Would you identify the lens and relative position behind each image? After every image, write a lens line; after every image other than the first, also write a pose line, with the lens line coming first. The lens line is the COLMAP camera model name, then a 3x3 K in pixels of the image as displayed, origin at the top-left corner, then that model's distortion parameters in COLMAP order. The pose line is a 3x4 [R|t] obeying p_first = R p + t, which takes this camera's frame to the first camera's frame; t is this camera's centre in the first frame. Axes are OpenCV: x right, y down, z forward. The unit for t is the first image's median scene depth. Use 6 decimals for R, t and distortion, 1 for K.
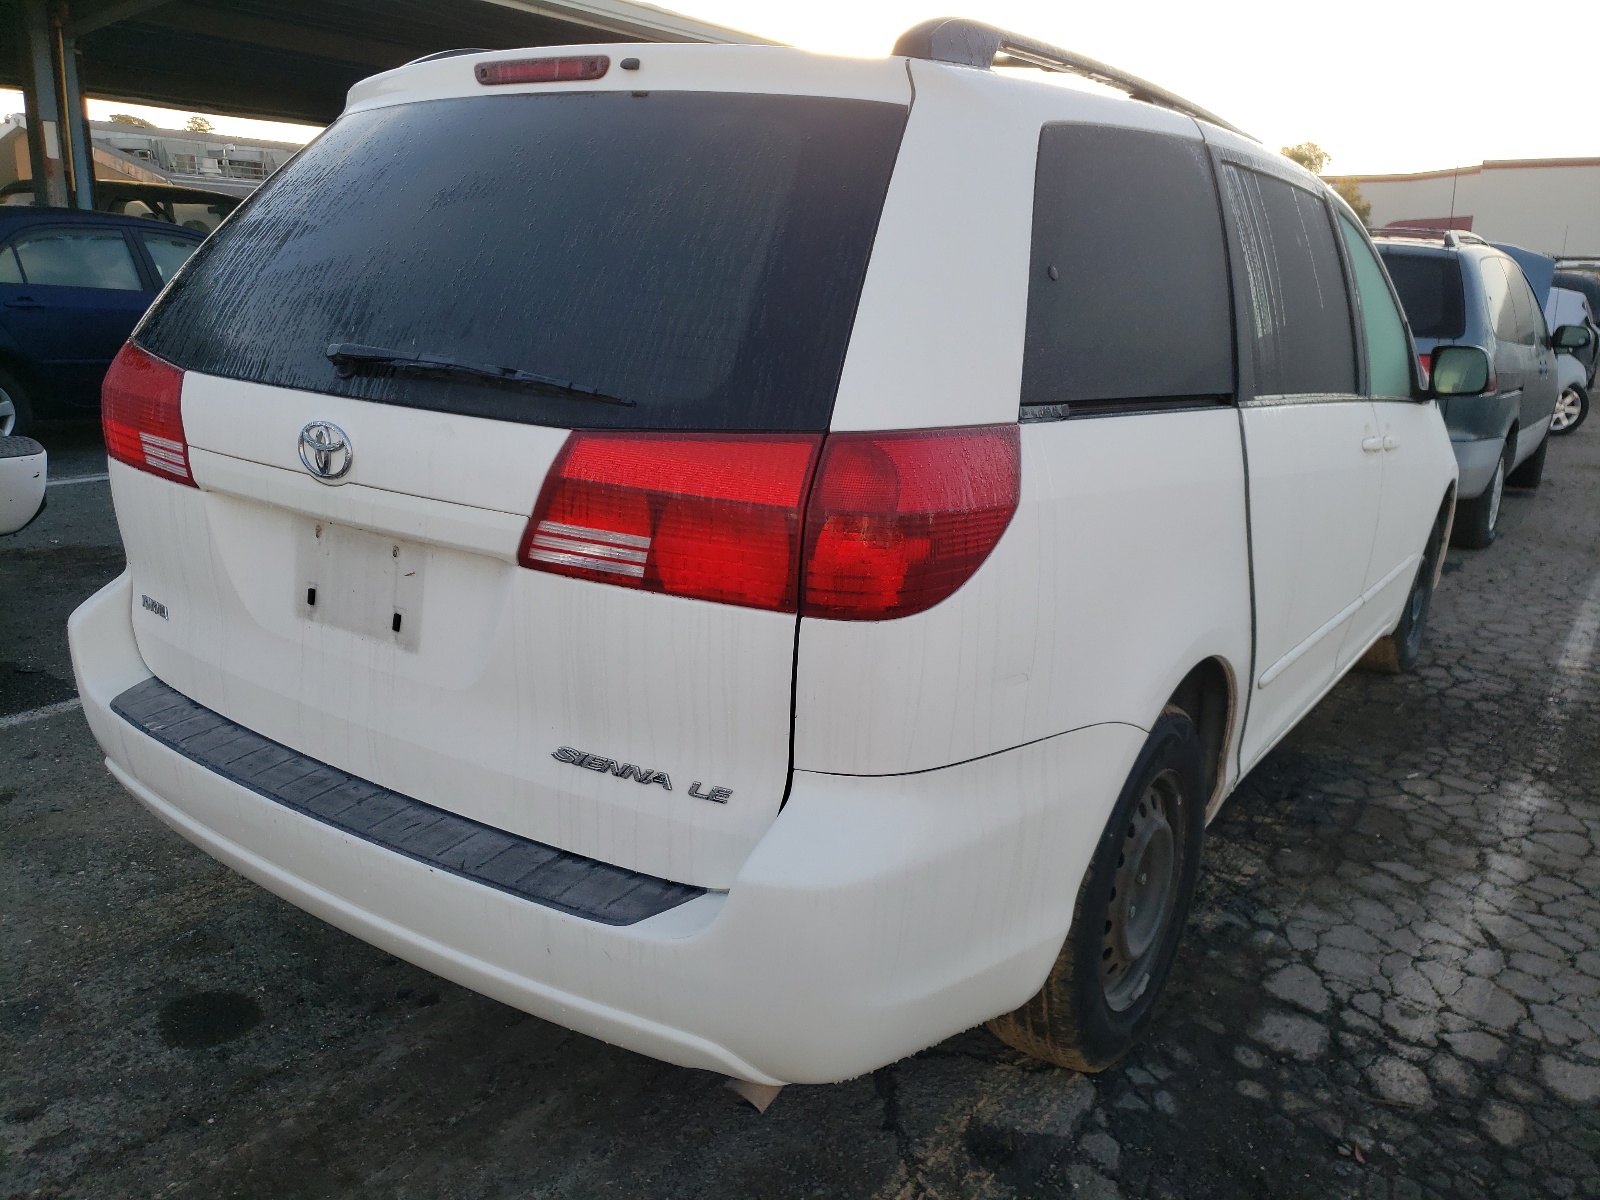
lens RADIAL K [[1225.9, 0, 798.0], [0, 1225.9, 572.1], [0, 0, 1]] dist [-0.002968, 0.049128]
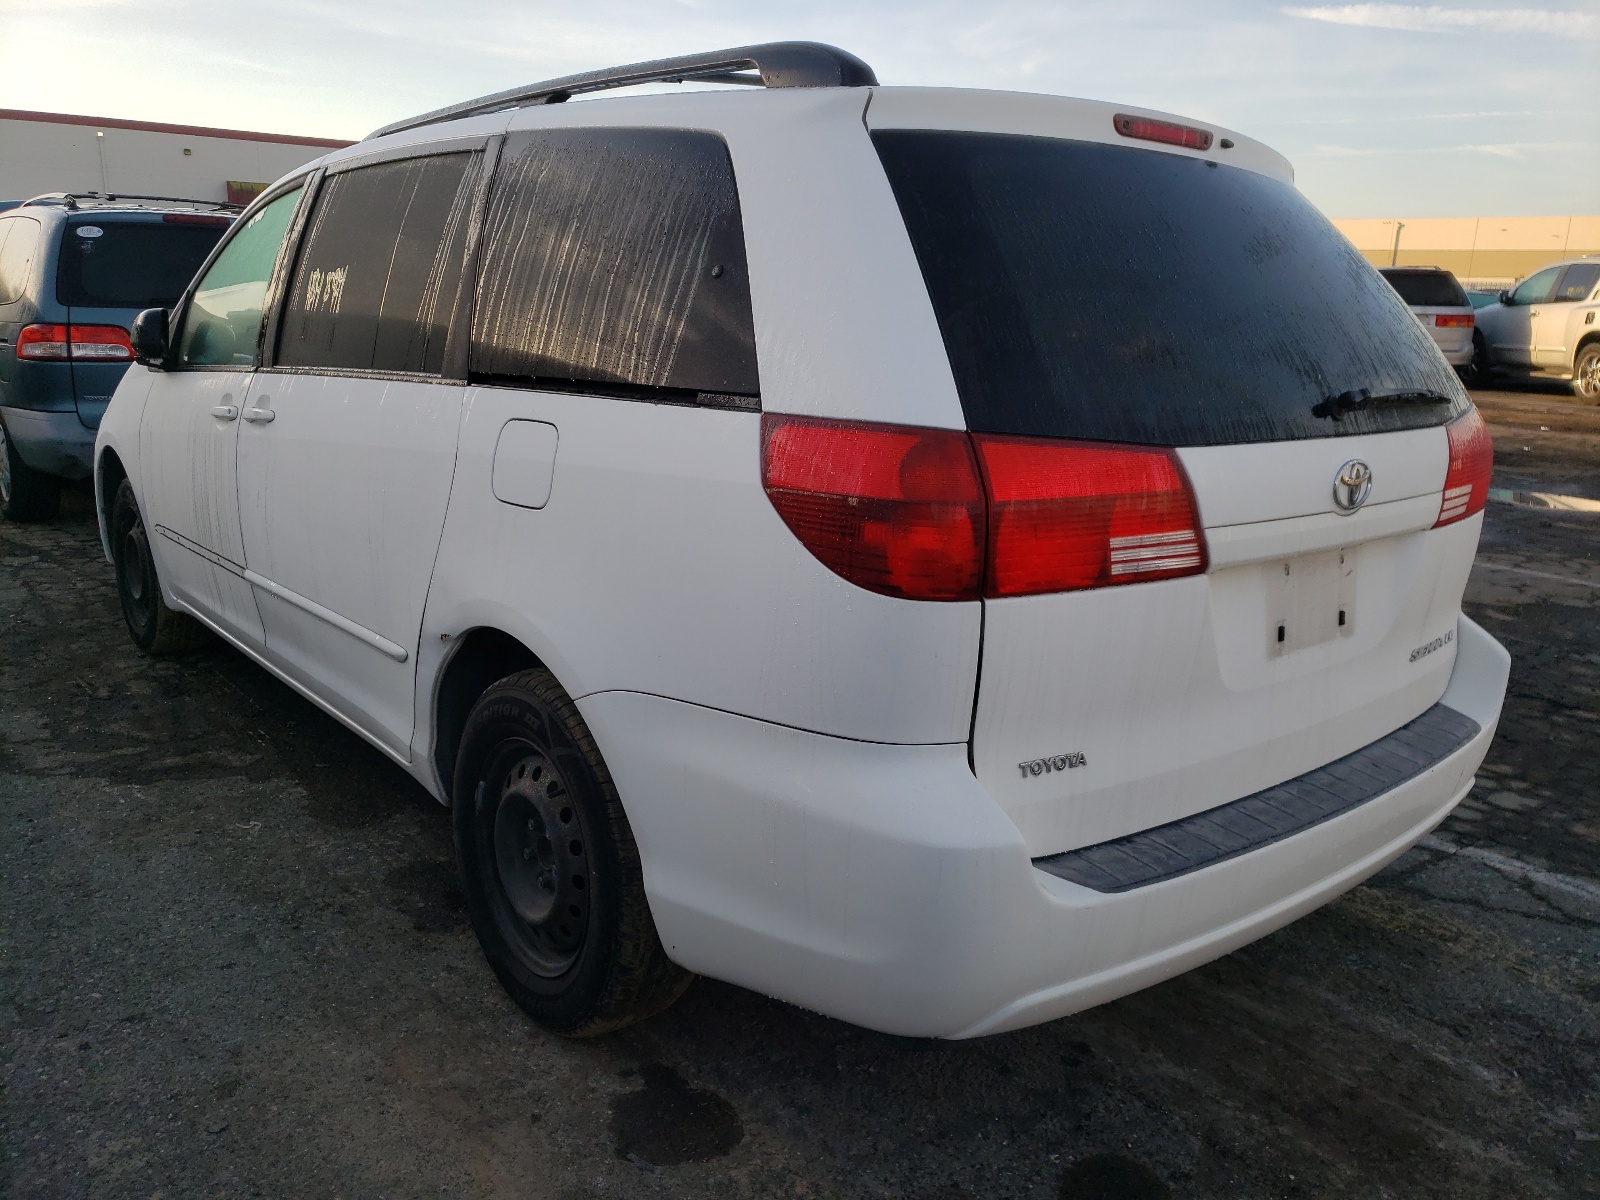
lens RADIAL K [[1256.0, 0, 800.0], [0, 1256.0, 600.0], [0, 0, 1]] dist [0.047441, 0.005486]
pose [[0.263630, -0.257856, 0.929521, -1.515816], [0.209699, 0.955885, 0.205695, -0.319912], [-0.941555, 0.140692, 0.306072, 1.056714]]
